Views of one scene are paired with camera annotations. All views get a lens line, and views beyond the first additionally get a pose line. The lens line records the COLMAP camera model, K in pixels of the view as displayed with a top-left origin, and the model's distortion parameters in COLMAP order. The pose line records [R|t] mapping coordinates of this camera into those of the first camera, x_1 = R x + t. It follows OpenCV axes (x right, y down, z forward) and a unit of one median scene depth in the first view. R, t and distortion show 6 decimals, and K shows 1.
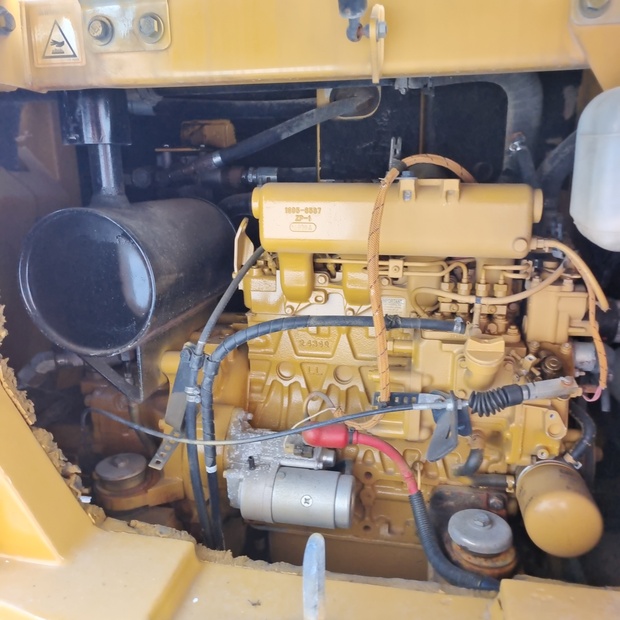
lens RADIAL K [[562.5, 0, 314.9], [0, 562.5, 312.4], [0, 0, 1]] dist [0.021659, 0.023309]
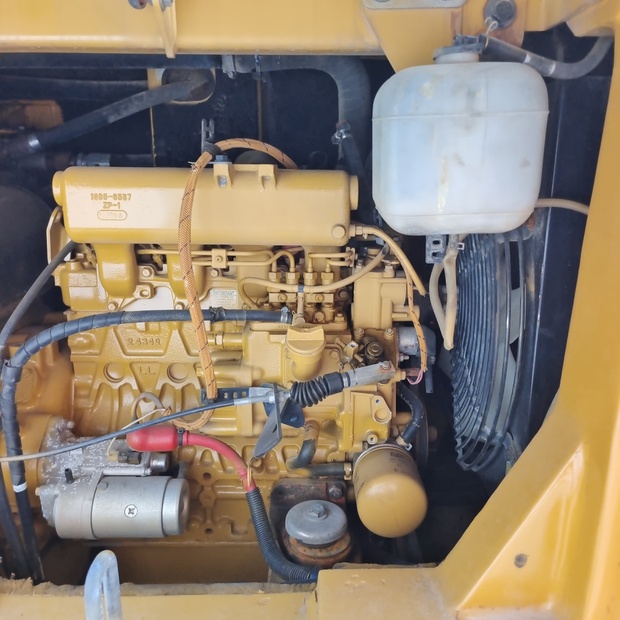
lens RADIAL K [[562.5, 0, 314.9], [0, 562.5, 312.4], [0, 0, 1]] dist [0.021659, 0.023309]
pose [[0.981664, -0.038471, 0.186697, 0.116775], [0.037029, 0.999251, 0.011205, 0.008352], [-0.186988, -0.004086, 0.982354, 0.030370]]
